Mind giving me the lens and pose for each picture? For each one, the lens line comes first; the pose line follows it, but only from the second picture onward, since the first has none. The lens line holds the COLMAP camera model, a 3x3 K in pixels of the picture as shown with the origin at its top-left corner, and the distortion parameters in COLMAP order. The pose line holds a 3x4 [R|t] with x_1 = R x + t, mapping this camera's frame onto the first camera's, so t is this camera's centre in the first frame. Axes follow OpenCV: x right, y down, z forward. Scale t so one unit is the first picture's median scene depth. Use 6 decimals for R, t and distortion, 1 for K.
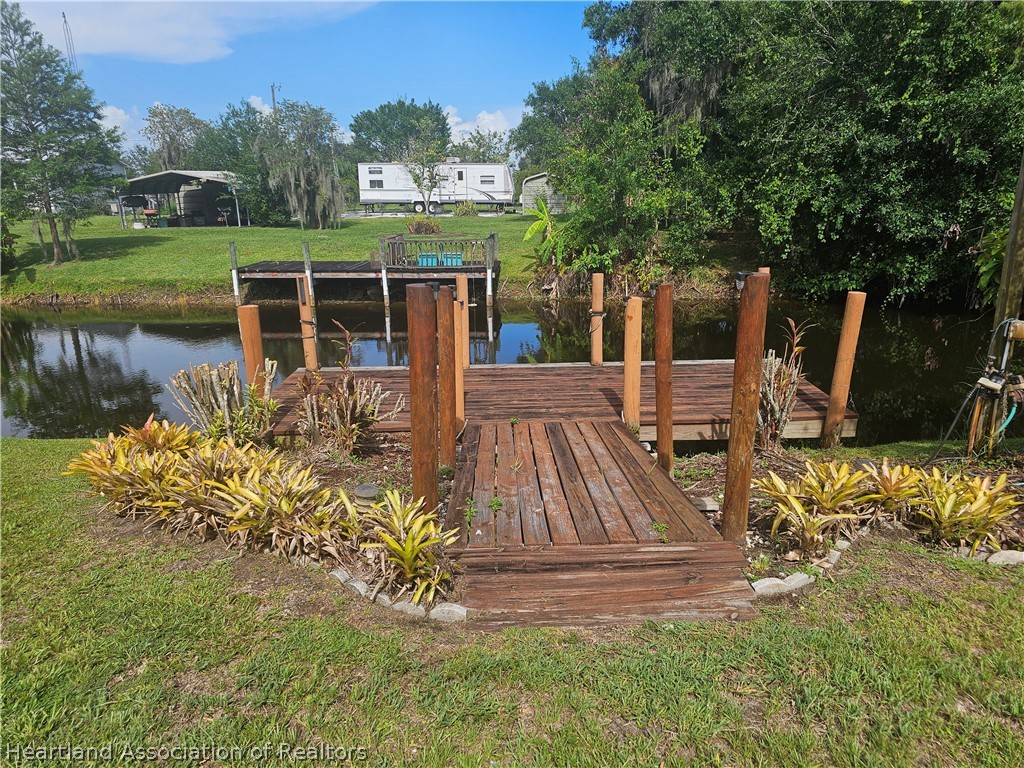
lens RADIAL K [[703.1, 0, 512.0], [0, 703.1, 384.0], [0, 0, 1]] dist [0.103774, -0.076495]
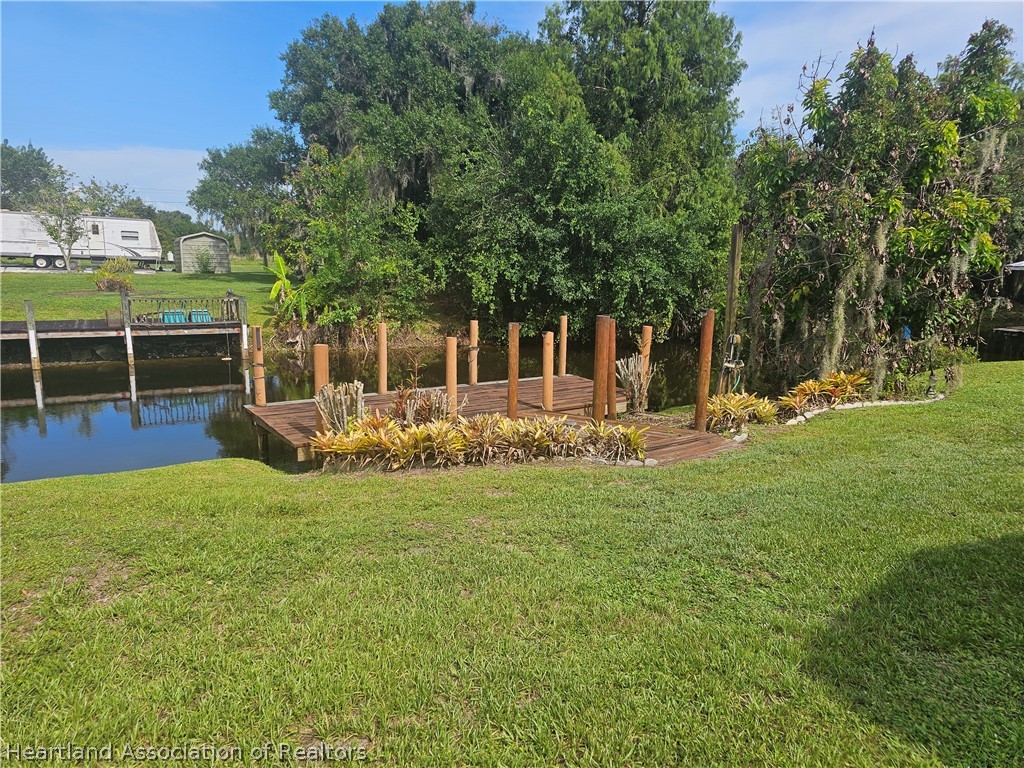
lens RADIAL K [[703.1, 0, 512.0], [0, 703.1, 384.0], [0, 0, 1]] dist [0.103774, -0.076495]
pose [[0.846579, -0.064680, 0.528318, -0.264179], [0.108681, 0.992683, -0.052620, 0.025439], [-0.521049, 0.101965, 0.847414, -0.108232]]
